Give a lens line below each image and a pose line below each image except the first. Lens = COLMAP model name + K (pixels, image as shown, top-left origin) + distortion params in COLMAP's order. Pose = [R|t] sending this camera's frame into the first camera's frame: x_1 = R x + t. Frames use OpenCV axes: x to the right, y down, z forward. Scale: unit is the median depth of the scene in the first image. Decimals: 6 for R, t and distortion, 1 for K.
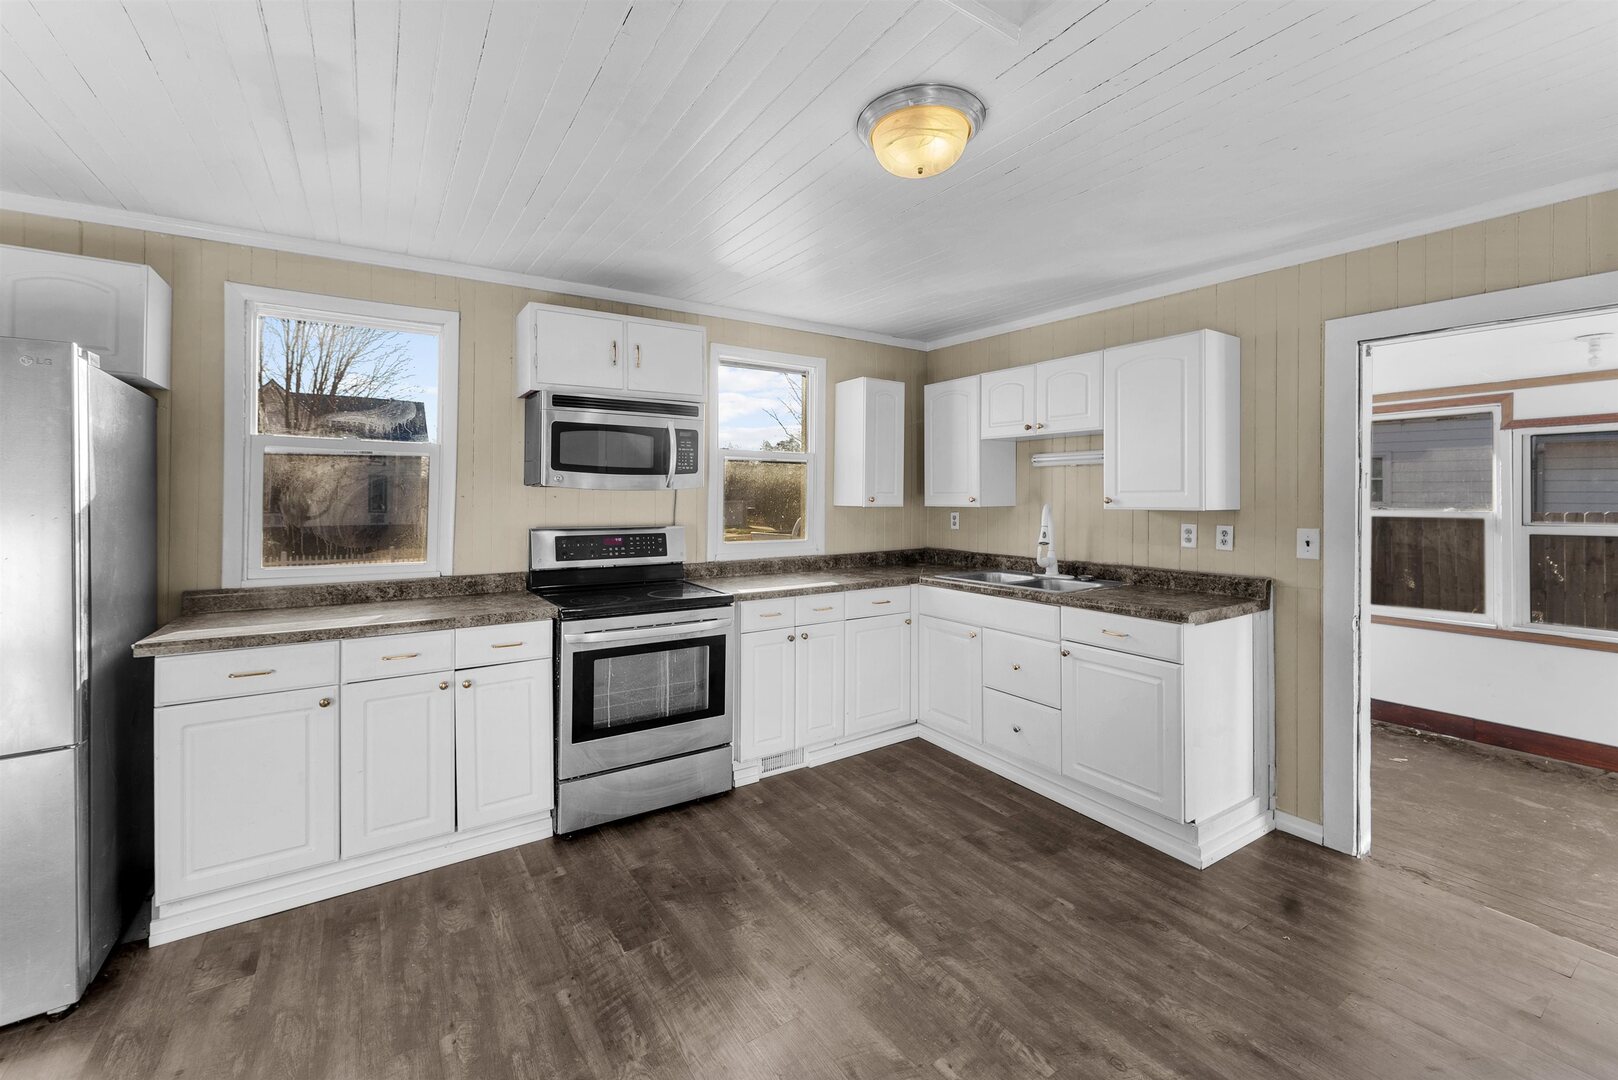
lens RADIAL K [[659.5, 0, 802.1], [0, 659.5, 494.8], [0, 0, 1]] dist [0.000417, 0.000369]
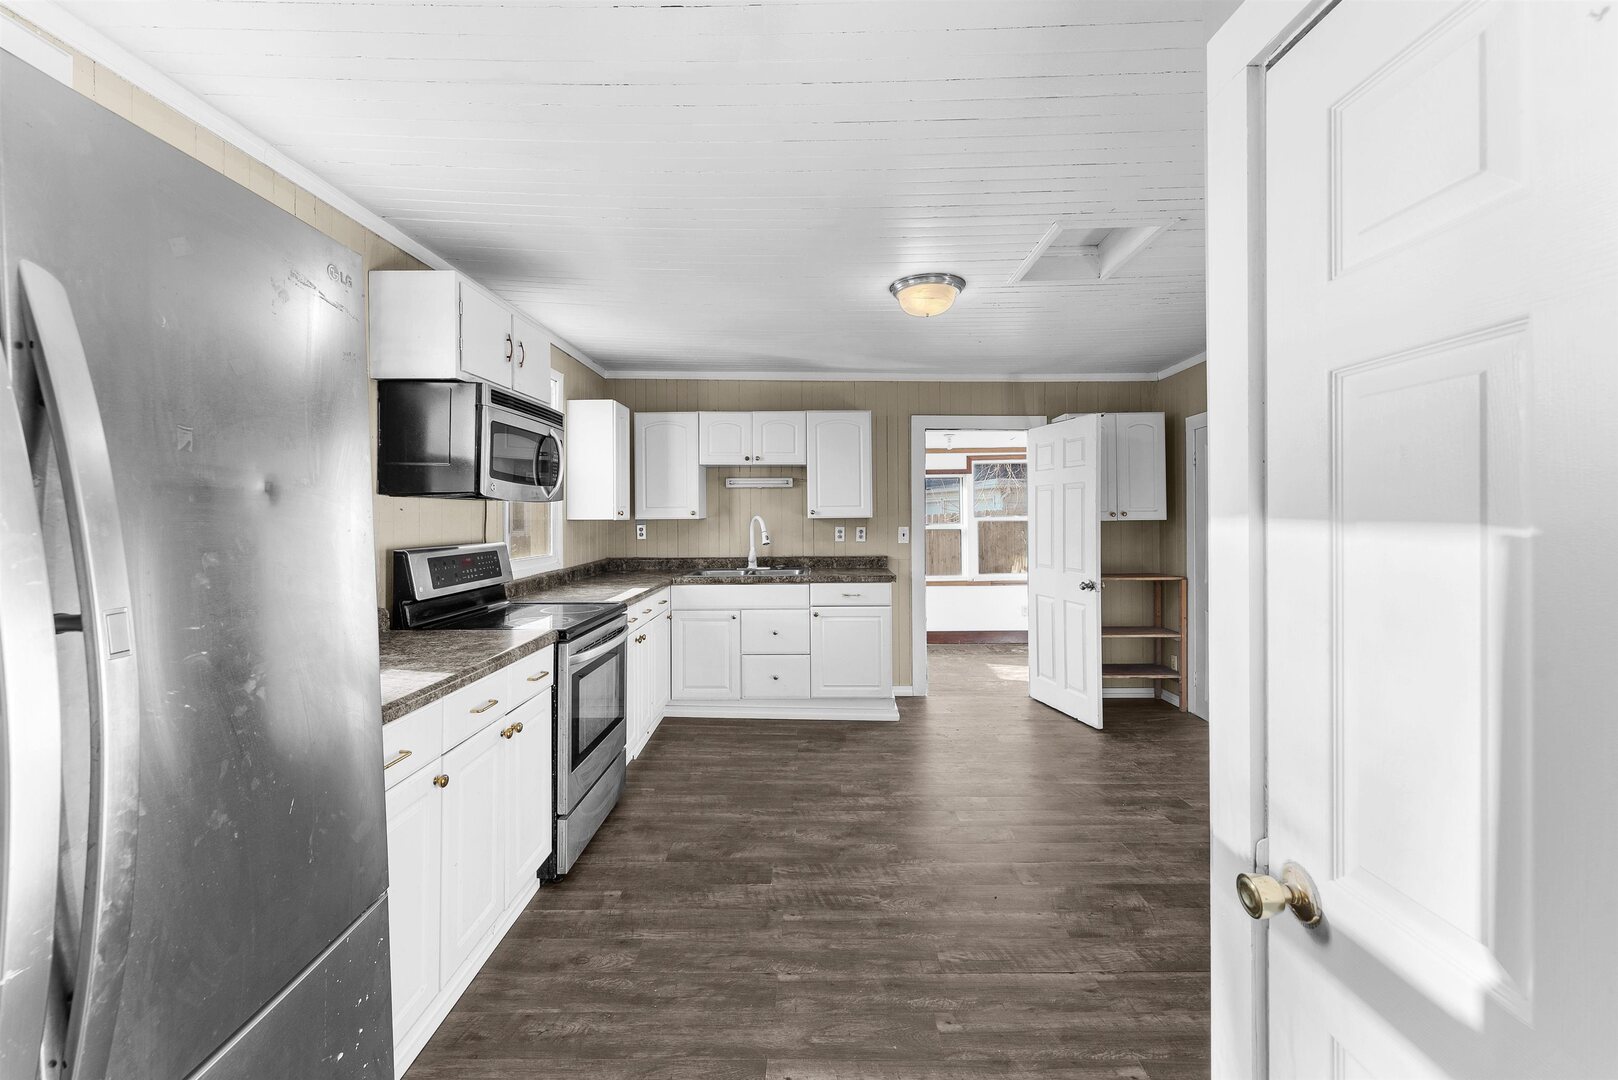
lens RADIAL K [[659.5, 0, 796.8], [0, 659.5, 514.0], [0, 0, 1]] dist [0.000417, 0.000369]
pose [[0.570200, -0.004459, 0.821494, -0.847504], [0.003987, 0.999989, 0.002661, 0.008951], [-0.821497, 0.001758, 0.570211, 0.186820]]
